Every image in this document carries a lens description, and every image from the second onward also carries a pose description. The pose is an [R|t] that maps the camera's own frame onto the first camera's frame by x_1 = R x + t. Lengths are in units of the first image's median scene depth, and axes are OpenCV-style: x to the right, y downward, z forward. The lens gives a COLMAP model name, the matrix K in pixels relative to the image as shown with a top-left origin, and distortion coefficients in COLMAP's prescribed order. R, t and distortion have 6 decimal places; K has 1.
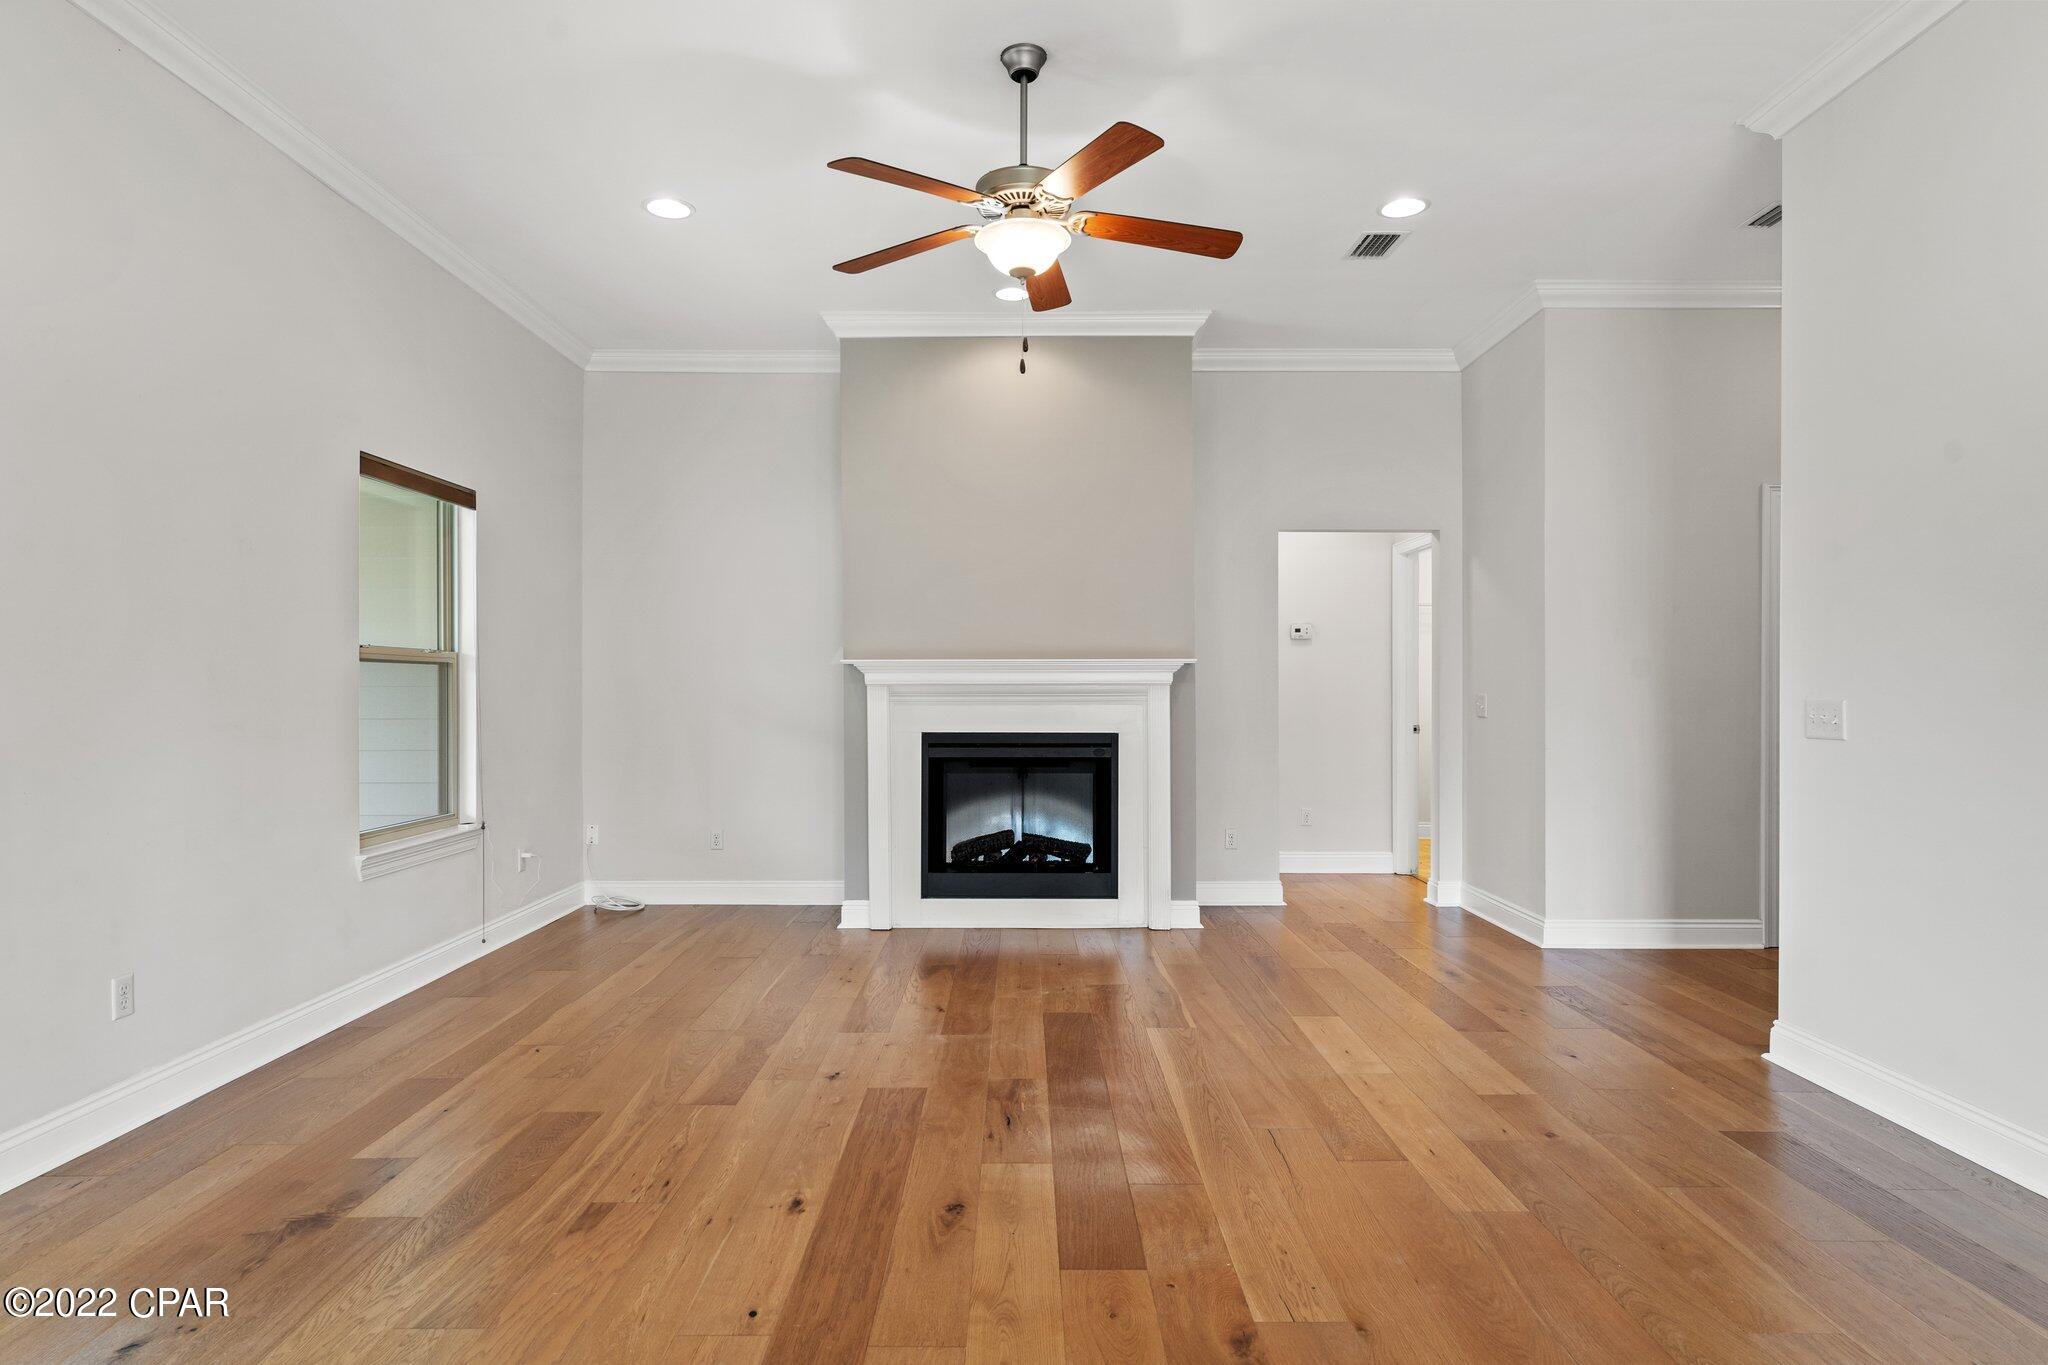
lens RADIAL K [[1136.4, 0, 1031.1], [0, 1136.4, 684.6], [0, 0, 1]] dist [0.003251, -0.002018]
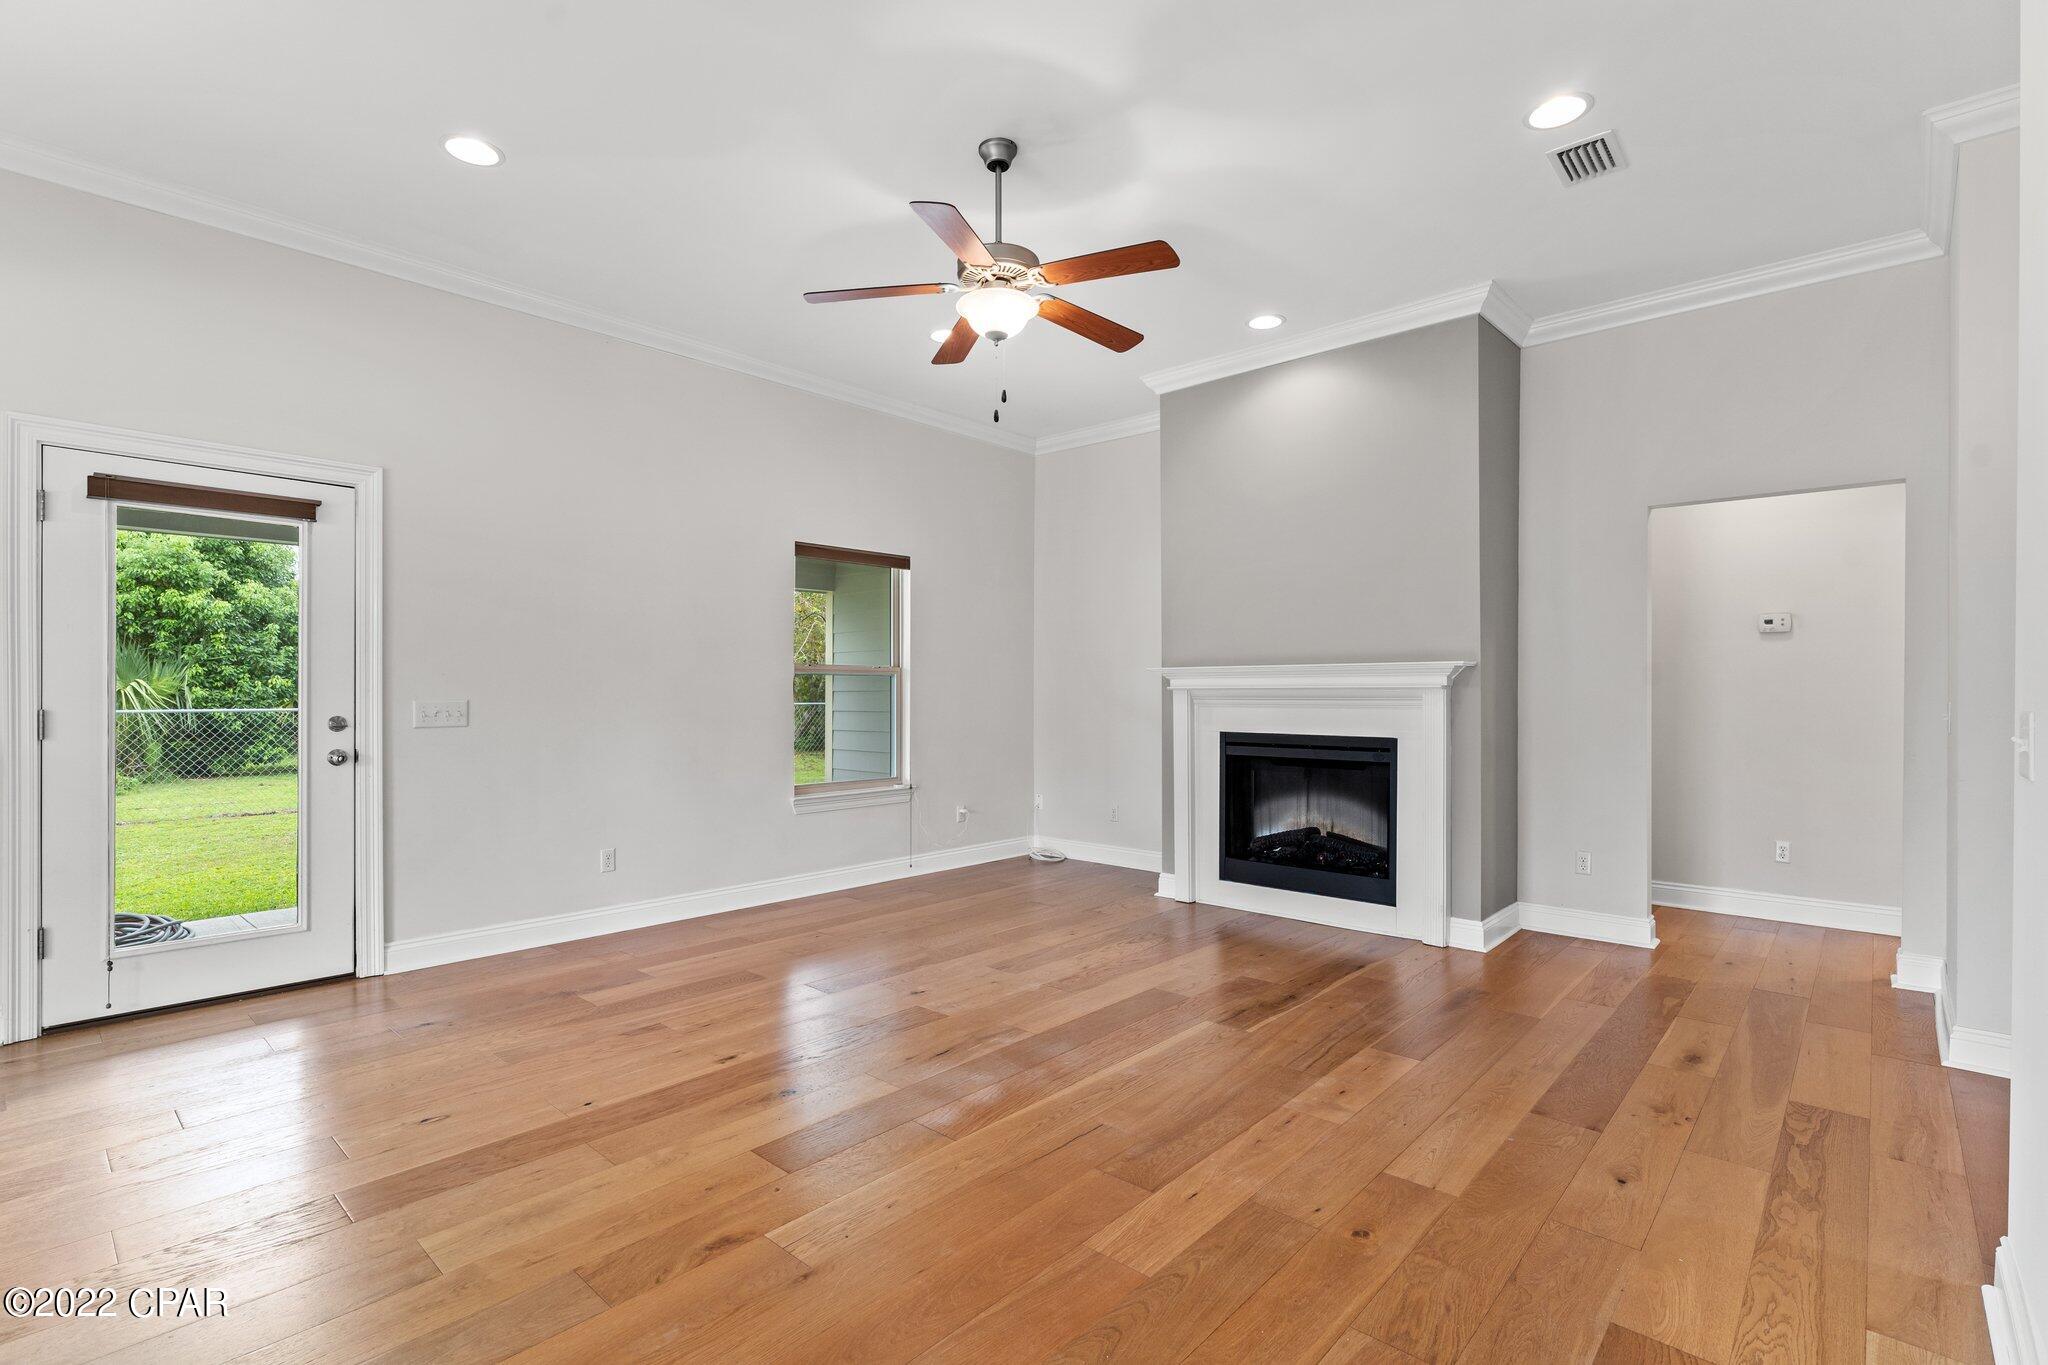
lens RADIAL K [[955.6, 0, 1027.1], [0, 955.6, 698.4], [0, 0, 1]] dist [0.001328, -0.002335]
pose [[0.736600, 0.005559, -0.676305, 0.405035], [0.001623, 0.999949, 0.009986, -0.000544], [0.676326, -0.008453, 0.736554, 0.177569]]
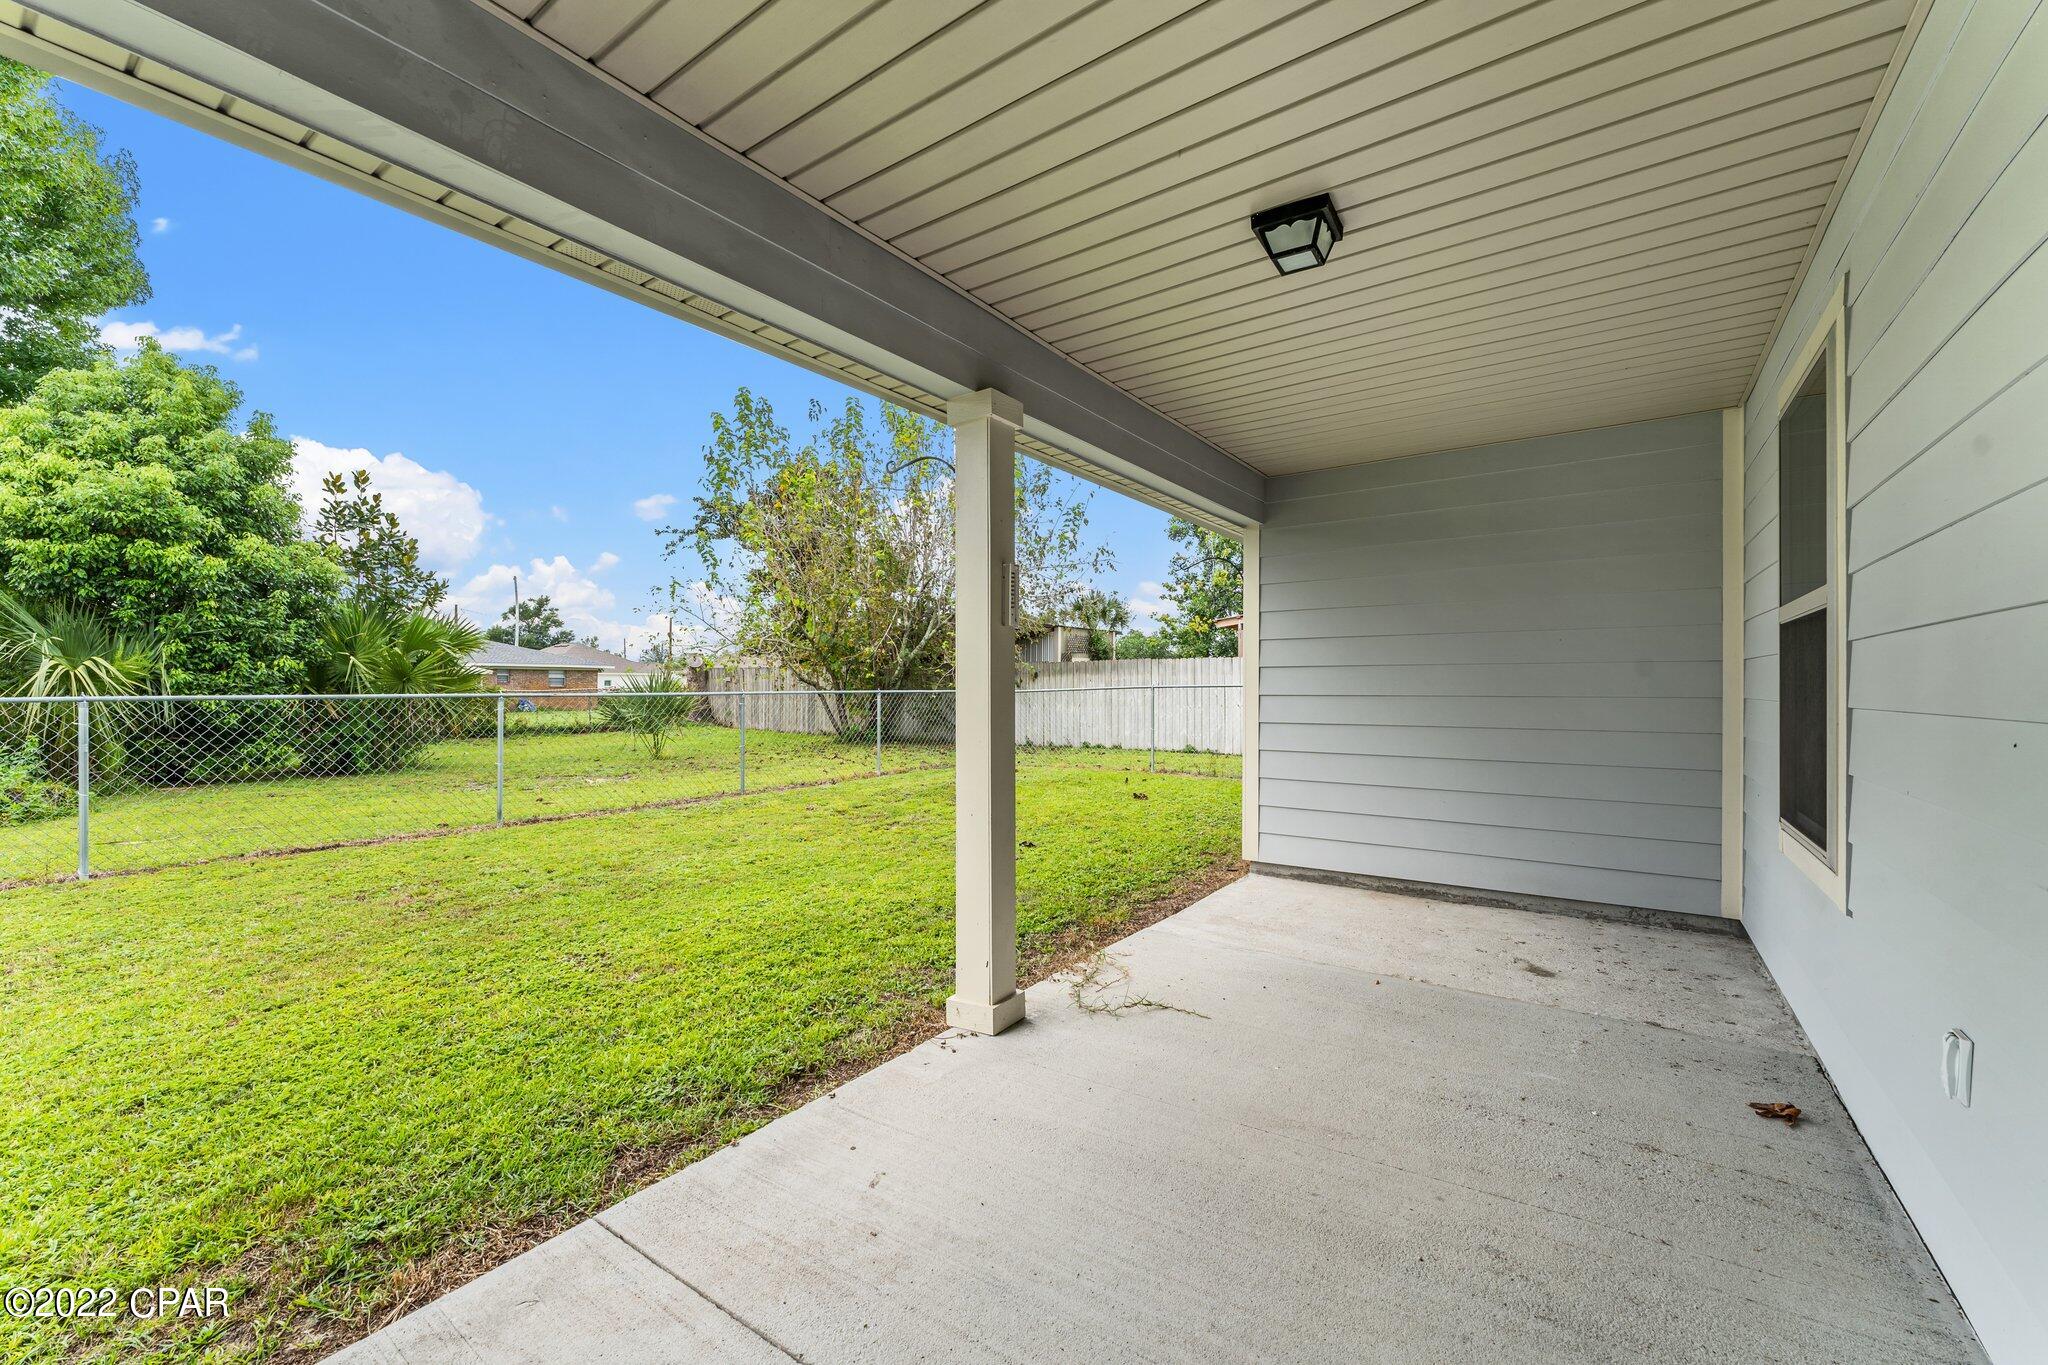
lens RADIAL K [[833.6, 0, 1026.1], [0, 833.6, 686.2], [0, 0, 1]] dist [-0.000527, 0.000023]
pose [[0.813044, -0.000853, -0.582201, -0.472990], [0.002344, 0.999996, 0.001807, 0.025734], [0.582197, -0.002834, 0.813043, 0.180939]]
